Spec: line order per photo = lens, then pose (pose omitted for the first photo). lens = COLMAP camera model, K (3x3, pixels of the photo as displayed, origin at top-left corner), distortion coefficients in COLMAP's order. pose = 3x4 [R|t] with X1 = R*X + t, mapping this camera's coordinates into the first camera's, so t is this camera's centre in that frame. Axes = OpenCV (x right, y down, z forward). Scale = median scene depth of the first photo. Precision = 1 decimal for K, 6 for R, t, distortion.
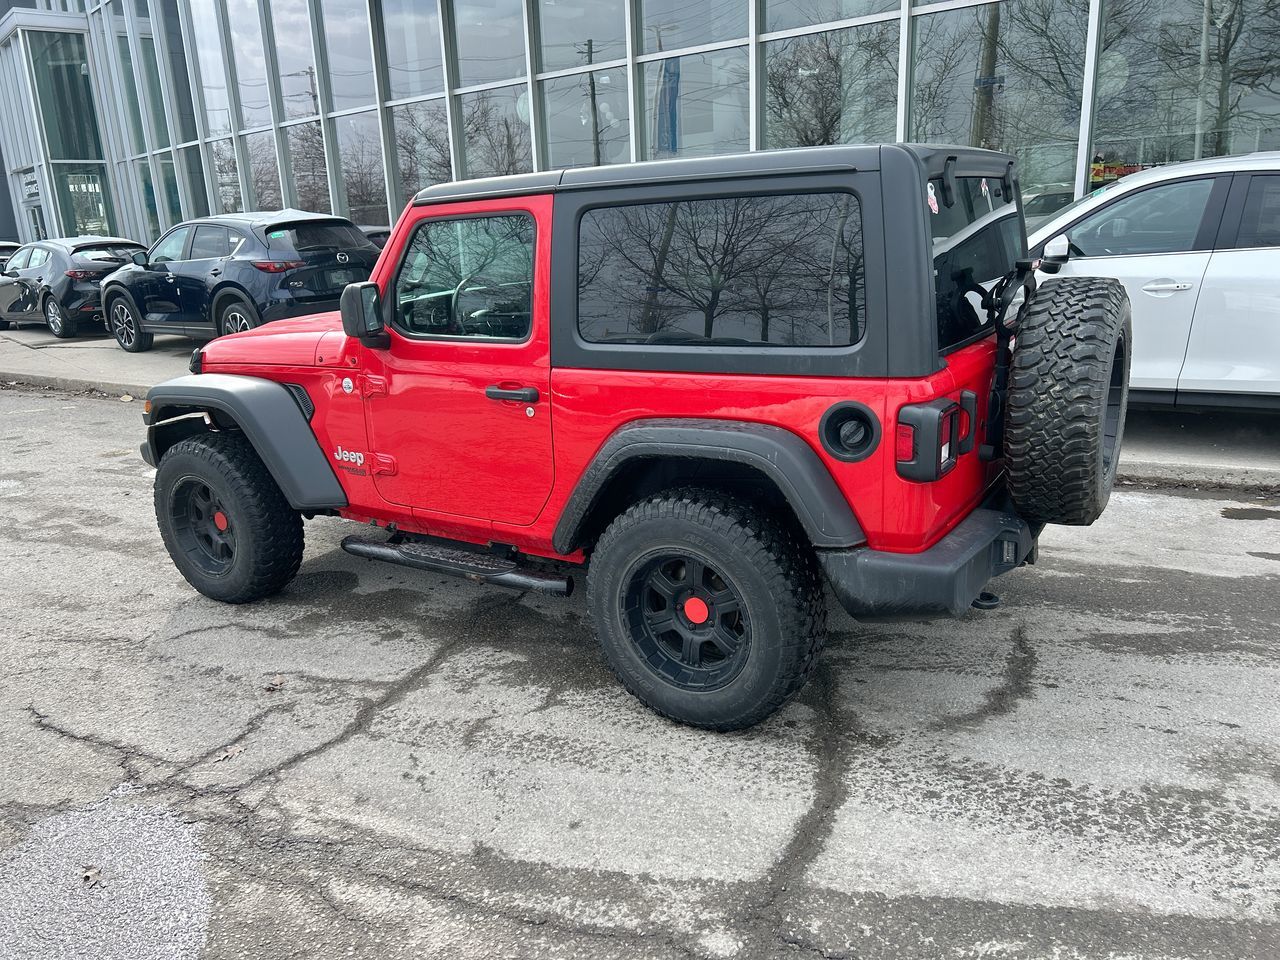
lens RADIAL K [[957.8, 0, 630.5], [0, 957.8, 480.3], [0, 0, 1]] dist [0.058280, -0.060143]
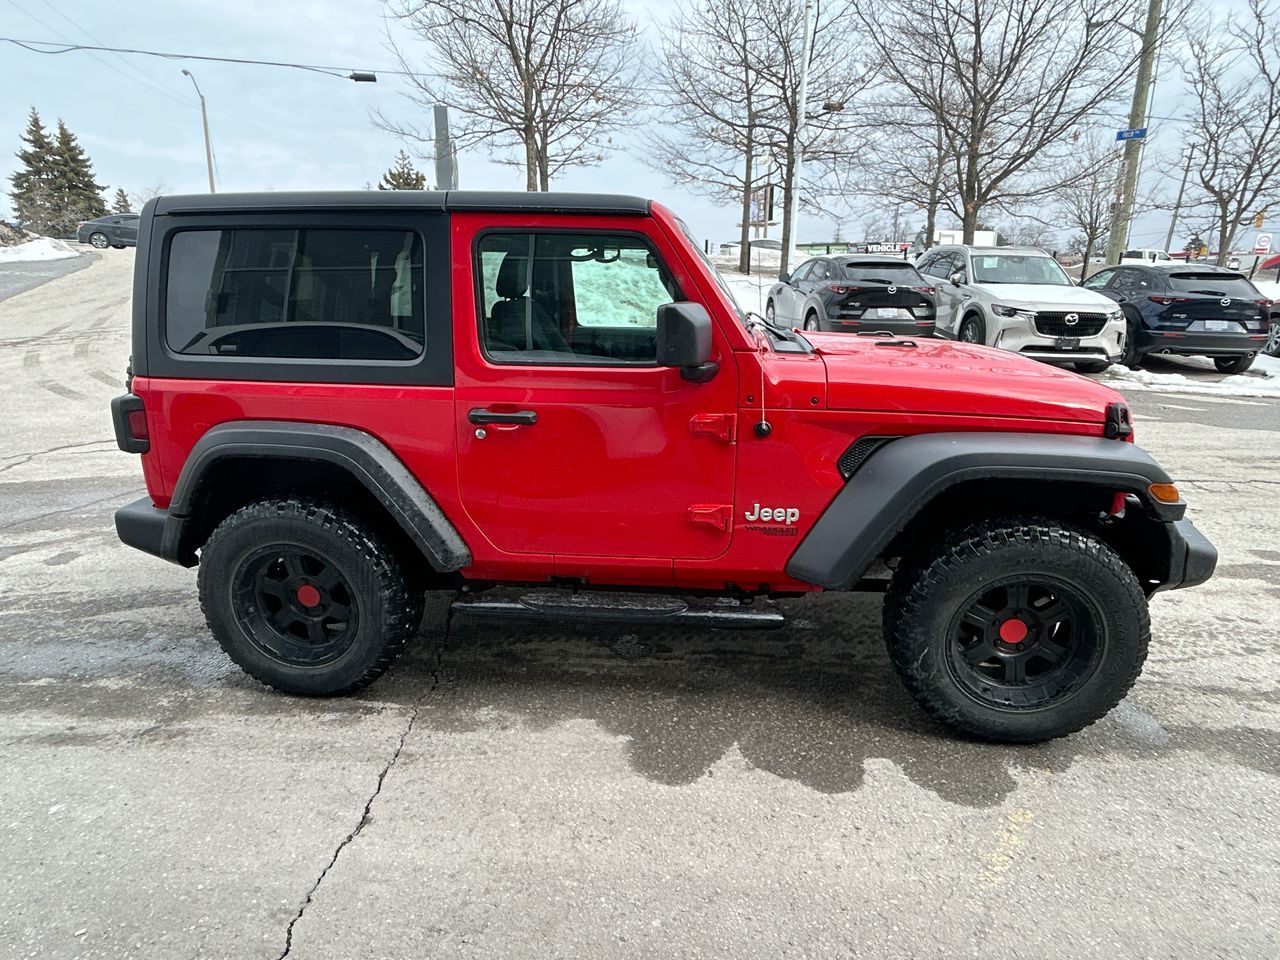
lens RADIAL K [[736.1, 0, 638.8], [0, 736.1, 480.1], [0, 0, 1]] dist [-0.008304, 0.006002]
pose [[-0.902423, 0.161842, -0.399299, 0.335040], [-0.074074, 0.854690, 0.513826, -0.576265], [0.424436, 0.493266, -0.759304, 2.152358]]
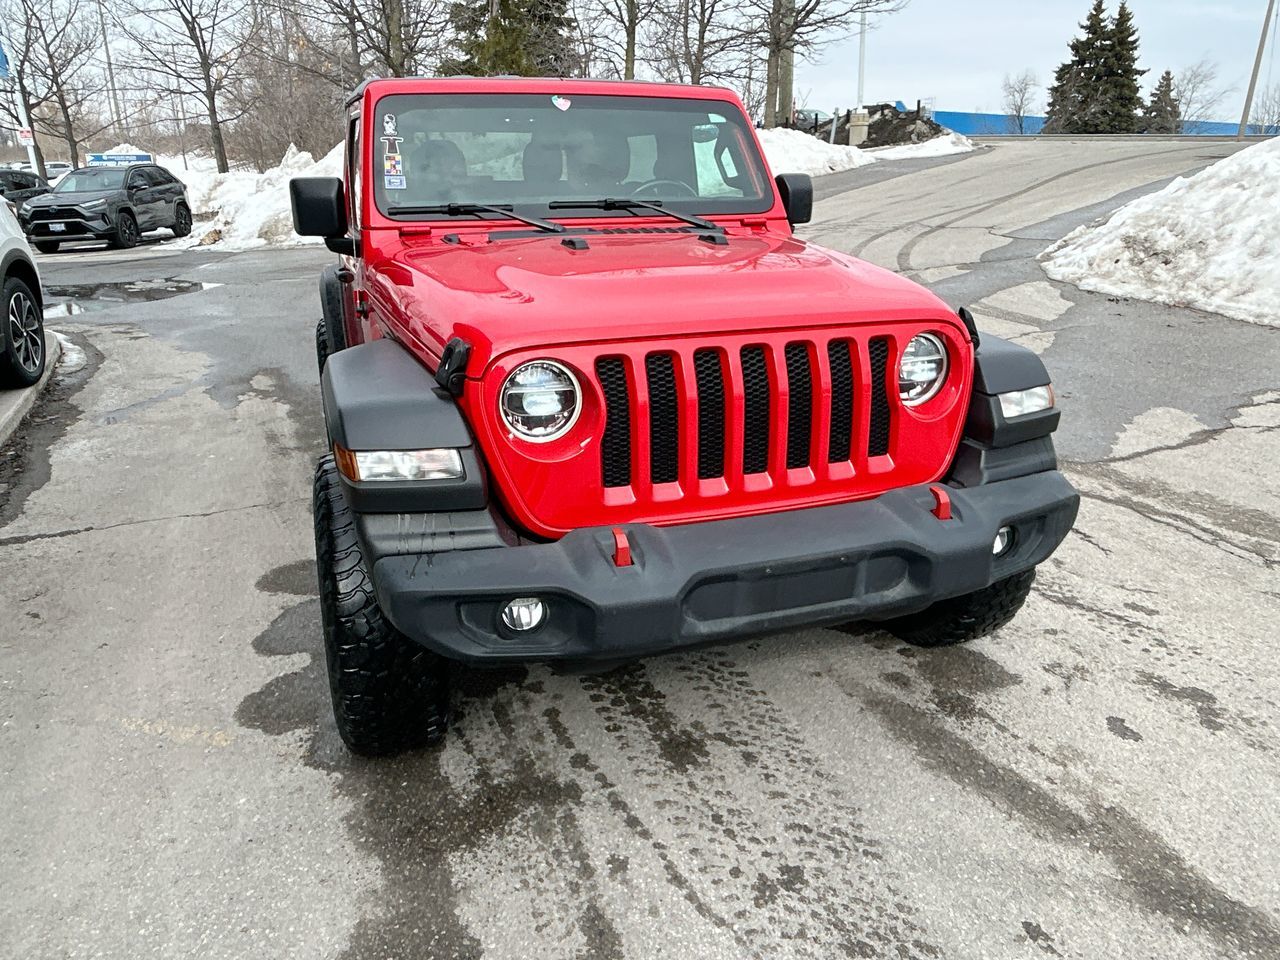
lens RADIAL K [[897.7, 0, 639.8], [0, 897.7, 476.5], [0, 0, 1]] dist [-0.003486, -0.004343]
pose [[-0.775798, -0.153949, 0.611913, -0.899321], [0.207933, 0.853234, 0.478285, -0.476110], [-0.595736, 0.498289, -0.629925, 2.101026]]
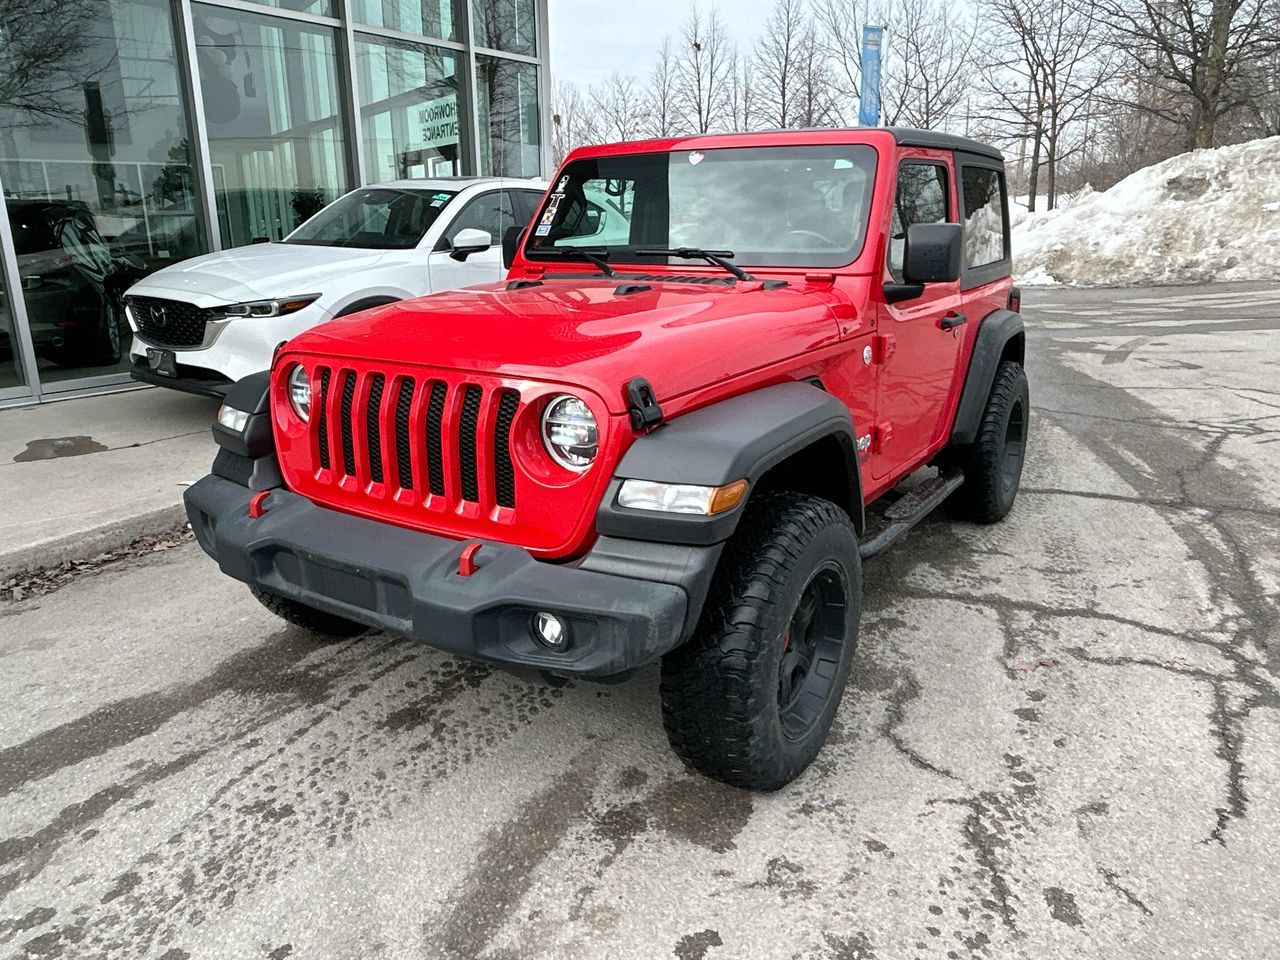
lens RADIAL K [[897.7, 0, 639.8], [0, 897.7, 477.2], [0, 0, 1]] dist [-0.003486, -0.004343]
pose [[0.011902, -0.233600, 0.972260, -1.281502], [0.274157, 0.935831, 0.221491, -0.269027], [-0.961611, 0.263916, 0.075181, 1.394368]]
